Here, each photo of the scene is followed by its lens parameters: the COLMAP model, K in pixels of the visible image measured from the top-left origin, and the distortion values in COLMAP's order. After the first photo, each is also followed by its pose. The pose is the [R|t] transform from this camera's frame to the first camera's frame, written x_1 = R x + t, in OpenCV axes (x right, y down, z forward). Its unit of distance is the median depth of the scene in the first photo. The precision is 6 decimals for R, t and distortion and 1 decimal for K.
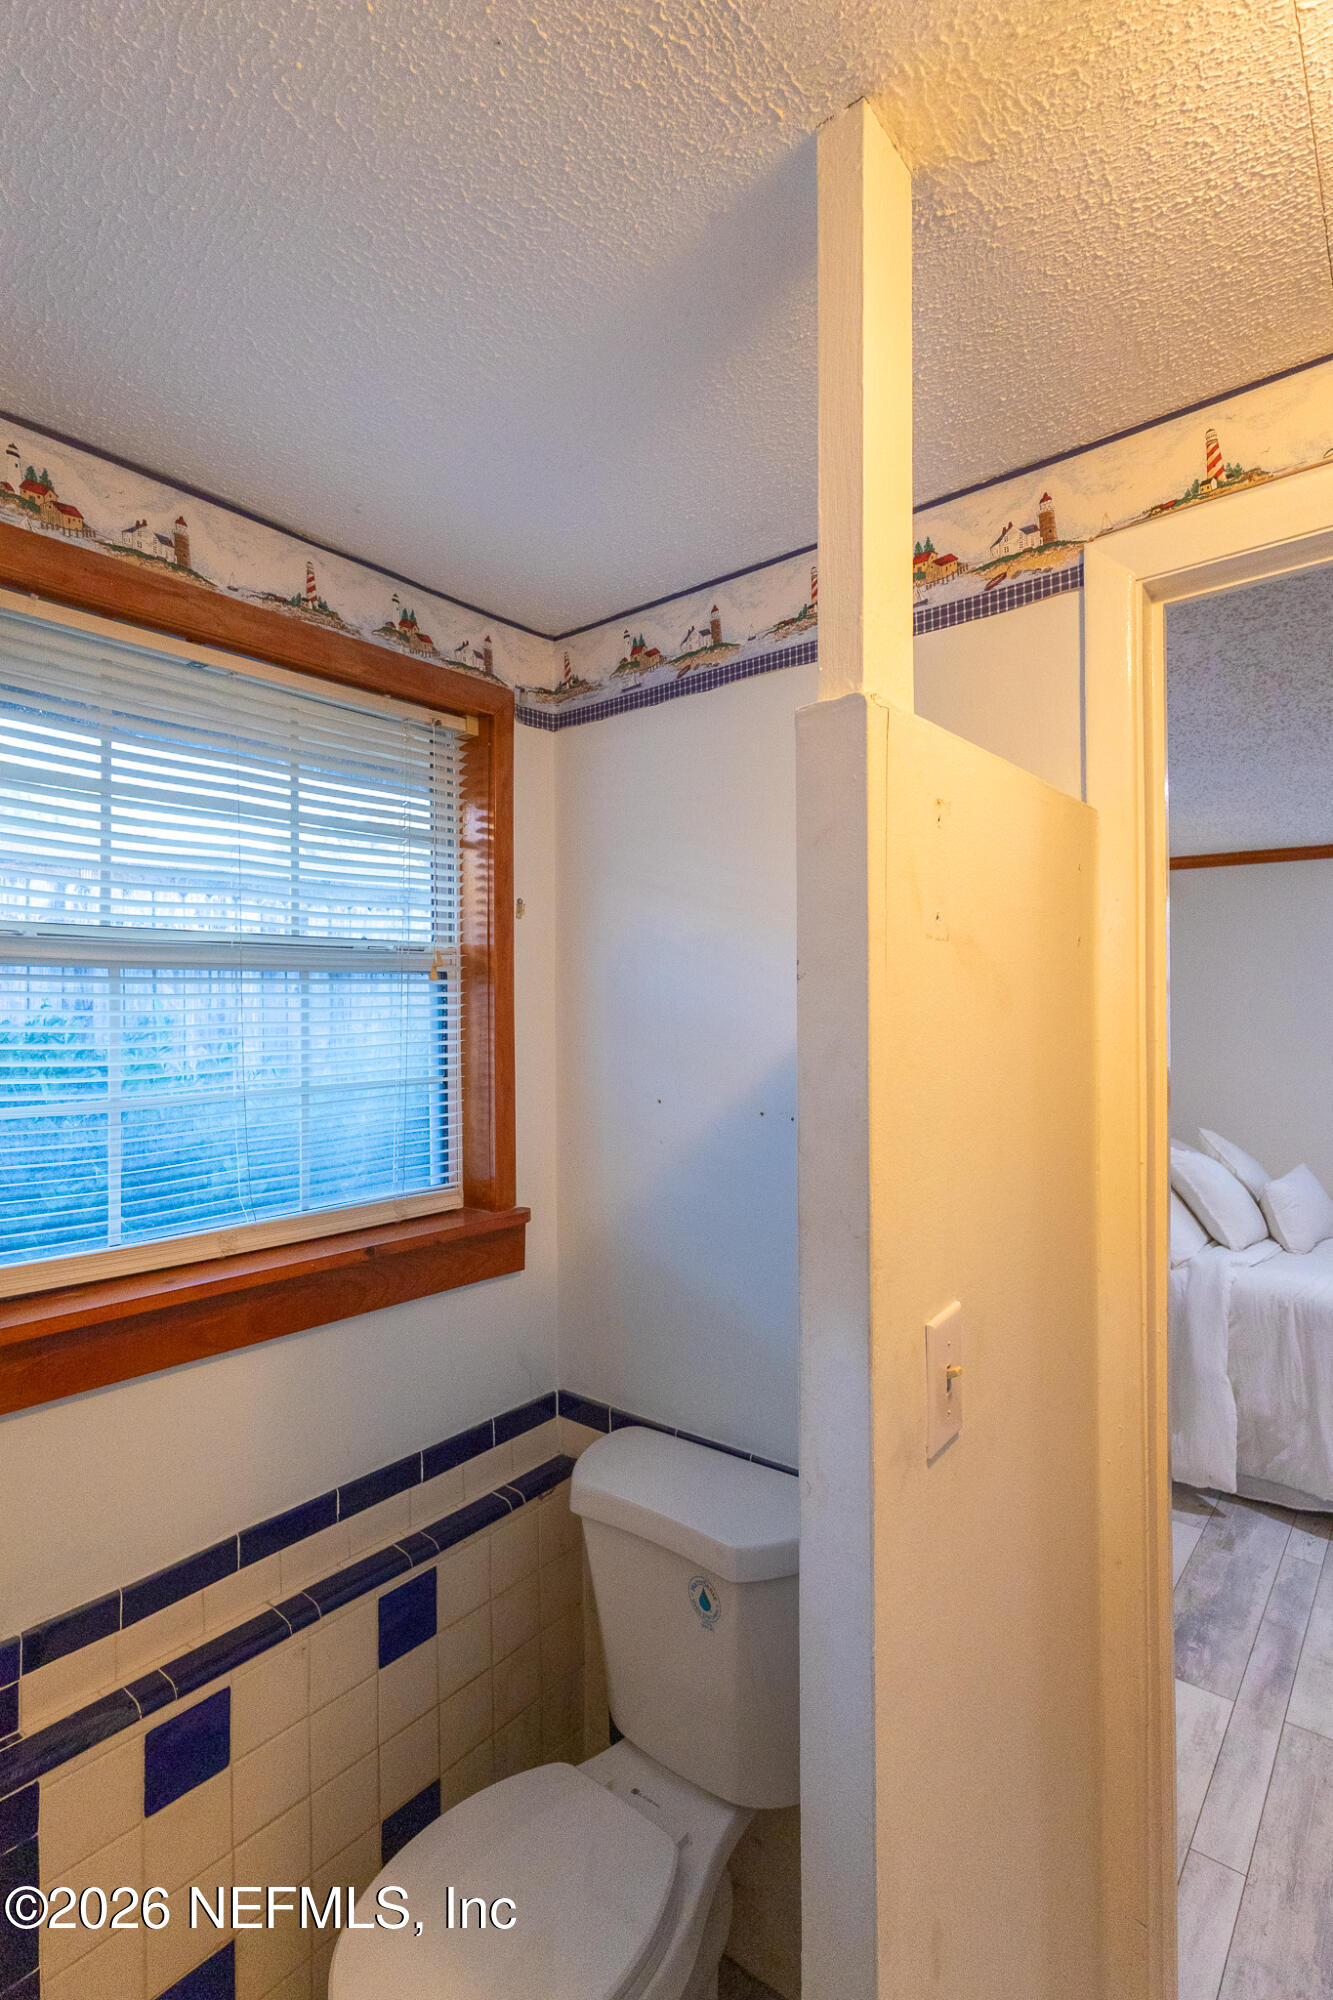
lens RADIAL K [[933.3, 0, 670.4], [0, 933.3, 988.5], [0, 0, 1]] dist [0.005969, -0.000610]
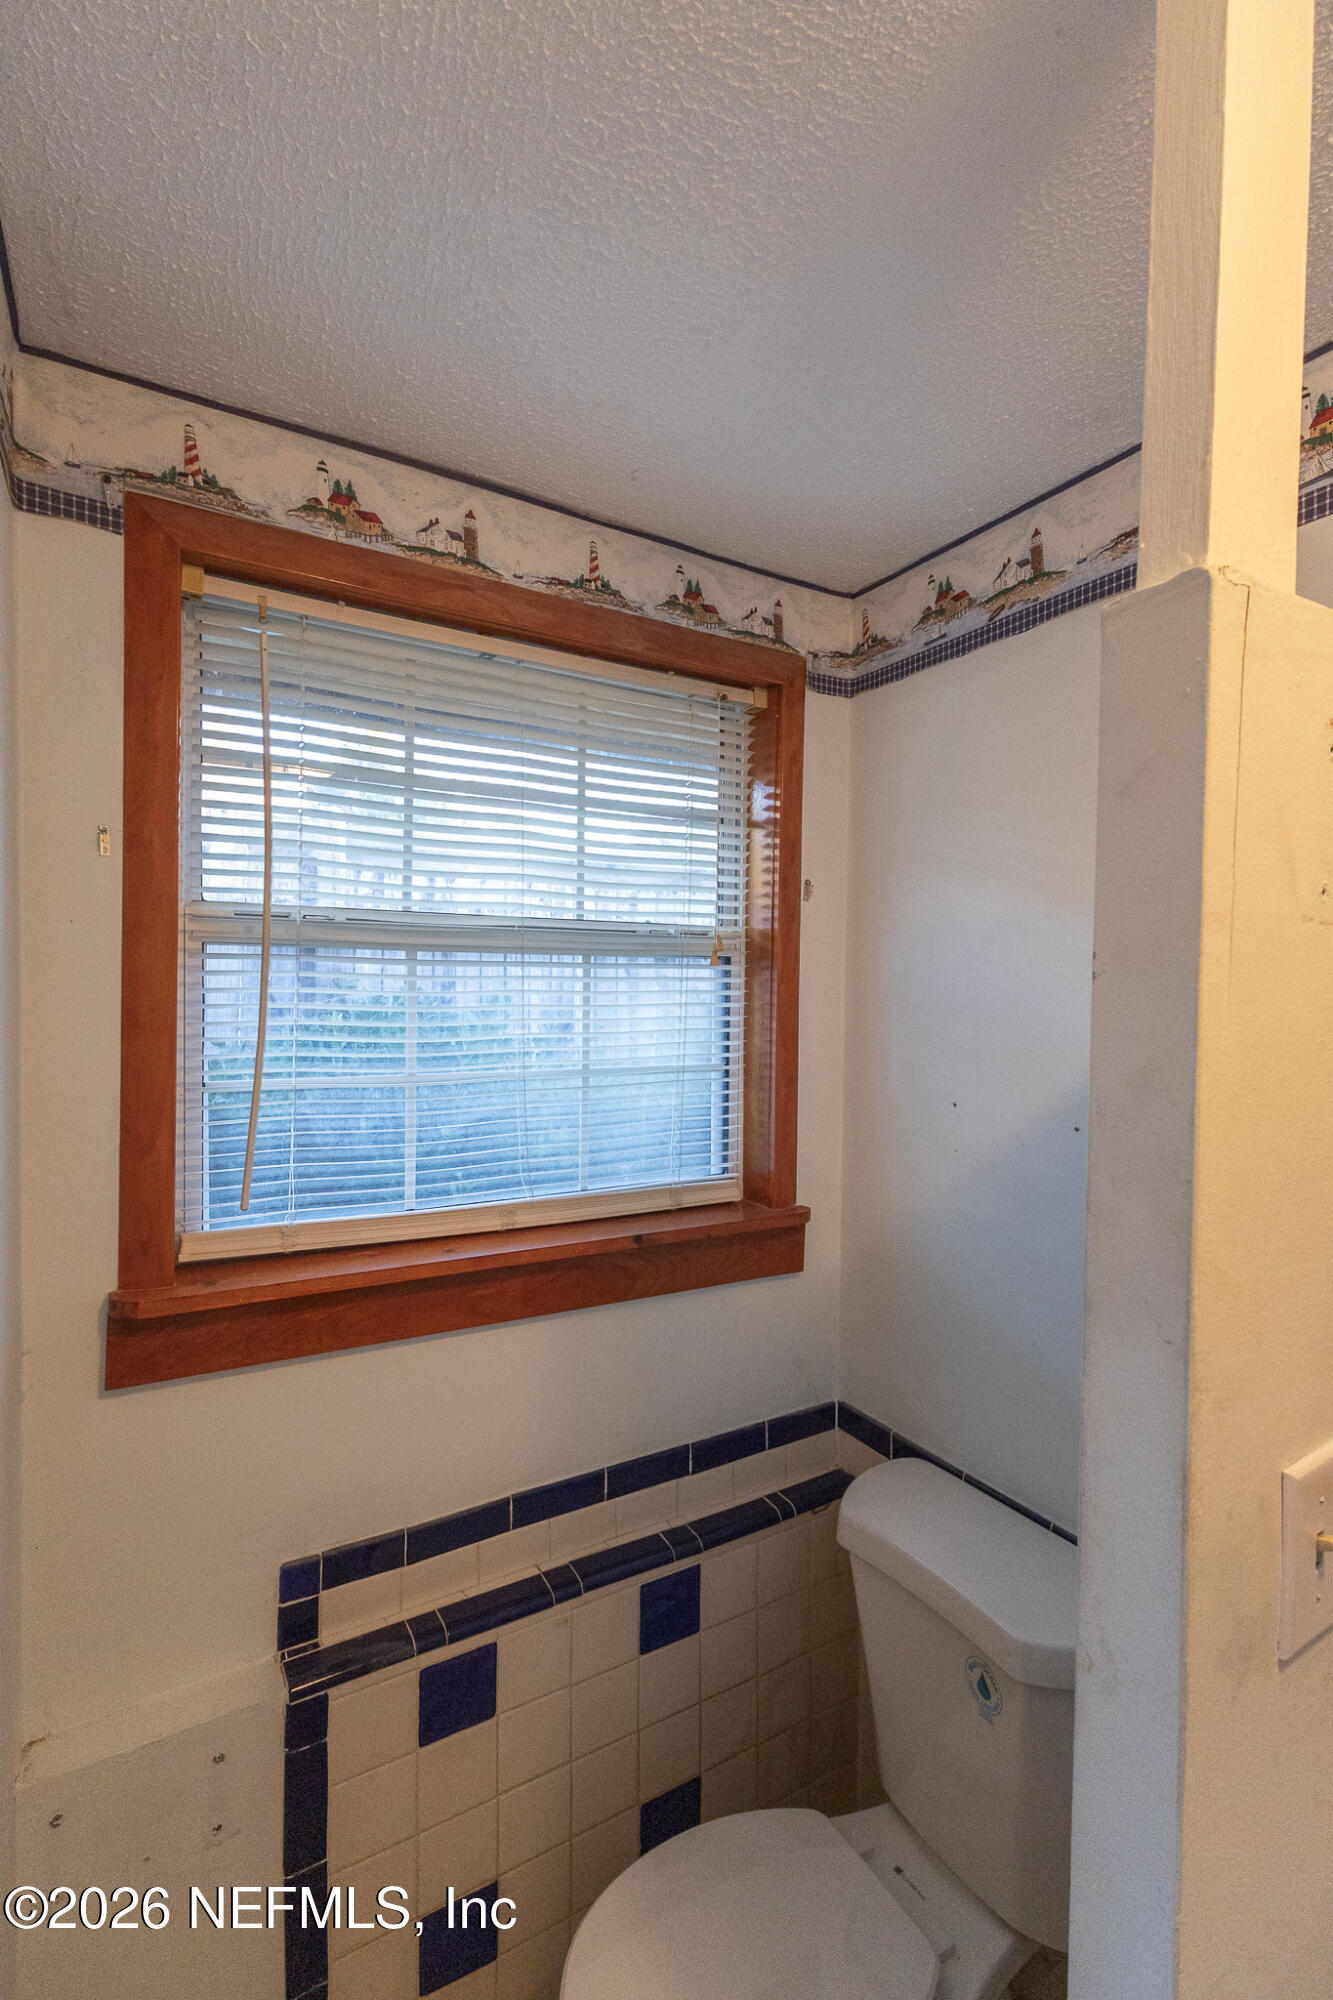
lens RADIAL K [[931.4, 0, 660.4], [0, 931.4, 997.5], [0, 0, 1]] dist [-0.001696, 0.006017]
pose [[0.939670, 0.025841, -0.341106, 0.026013], [-0.016417, 0.999400, 0.030486, -0.004481], [0.341689, -0.023047, 0.939530, 0.076454]]
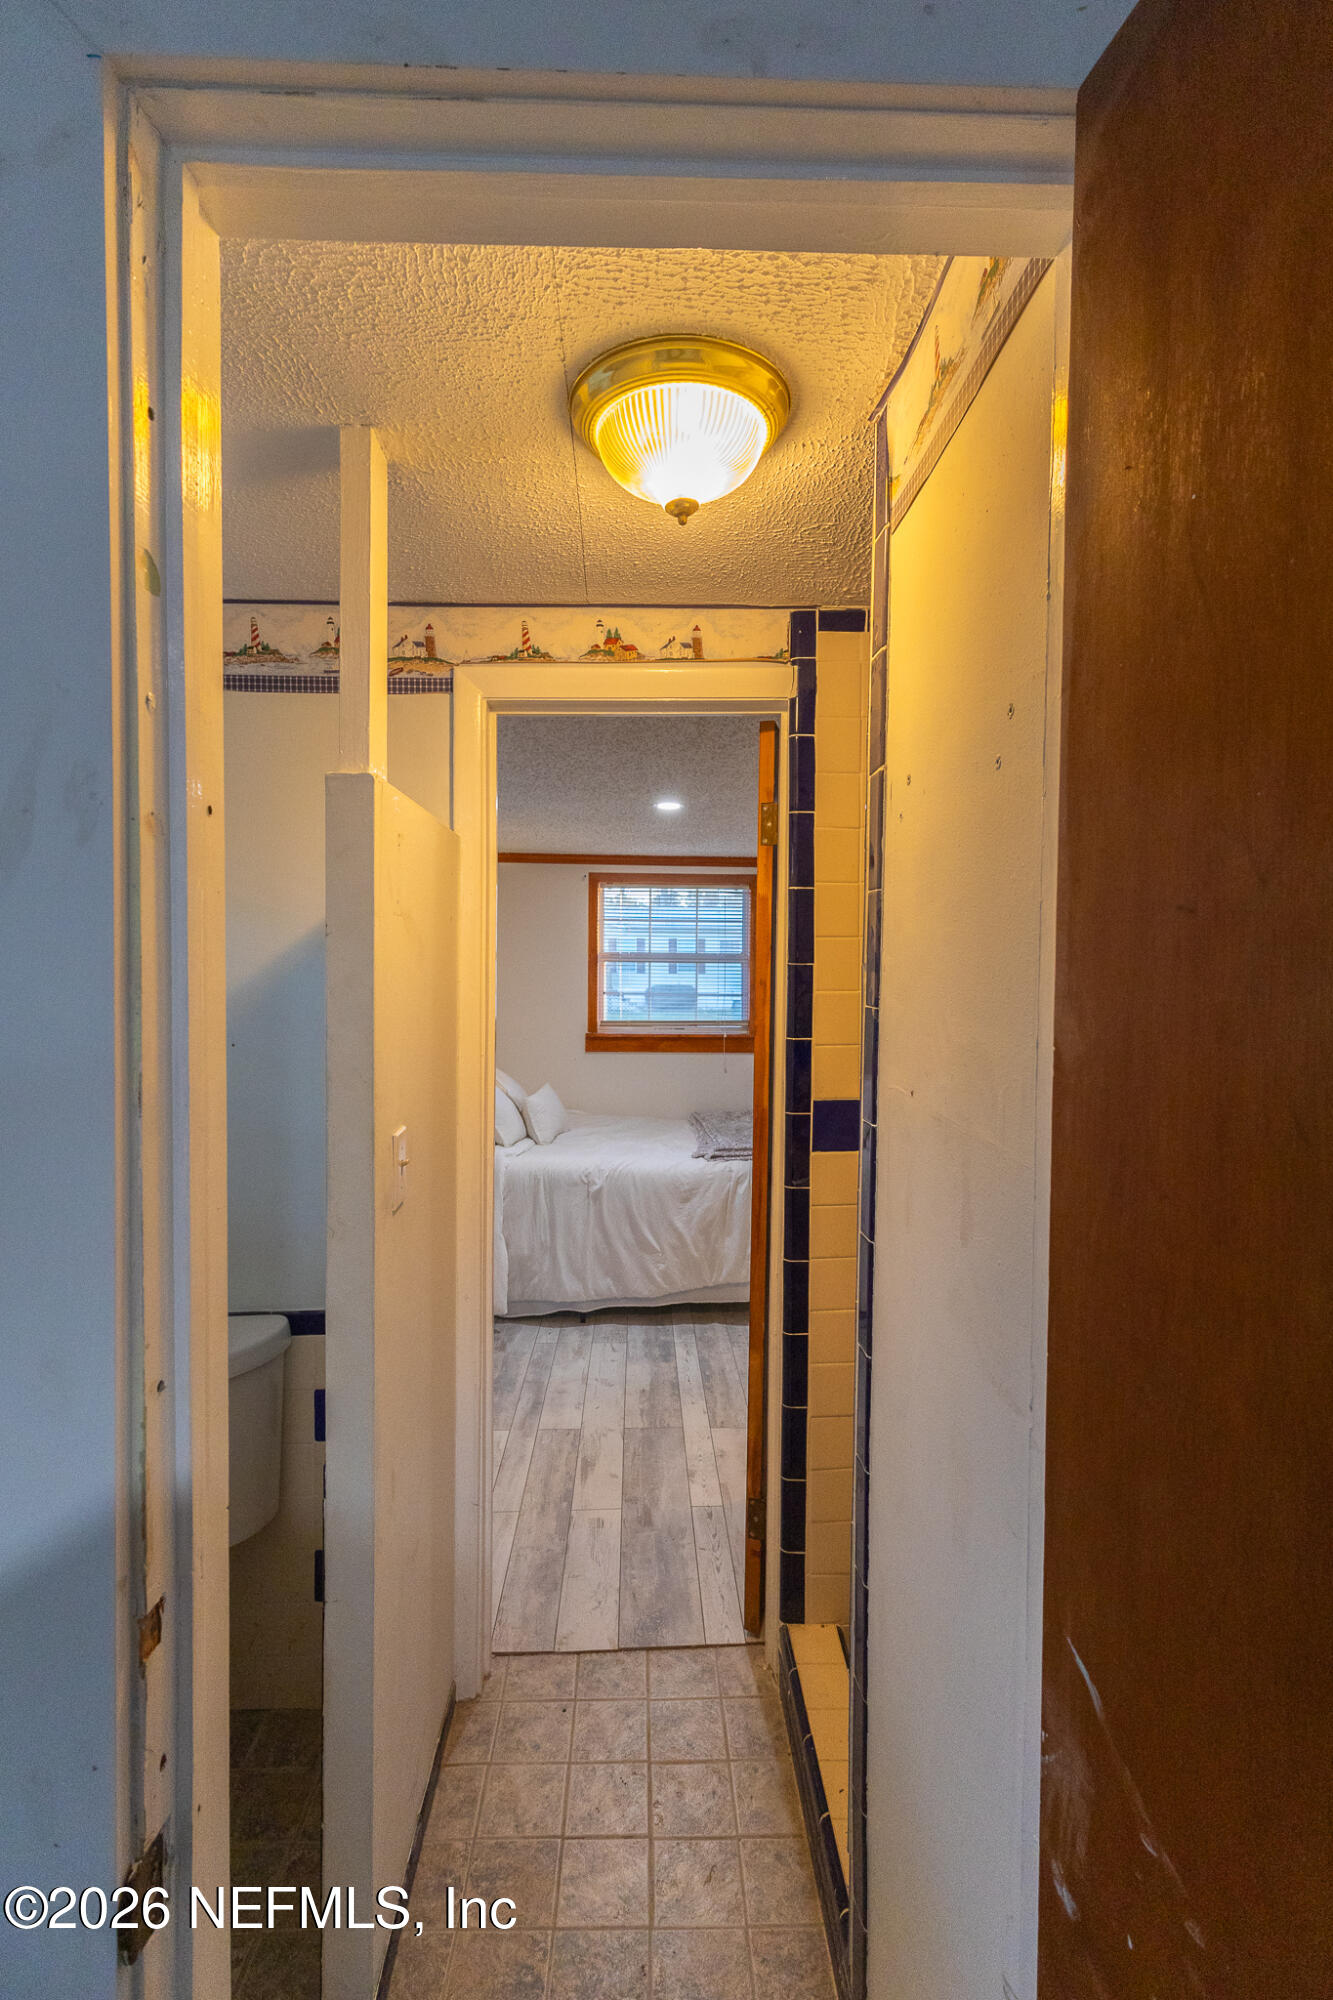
lens RADIAL K [[933.3, 0, 670.4], [0, 933.3, 988.5], [0, 0, 1]] dist [0.005969, -0.000610]
pose [[0.741849, -0.003852, 0.670556, -0.208722], [-0.018190, 0.999500, 0.025866, 0.011894], [-0.670320, -0.031386, 0.741408, -0.259440]]
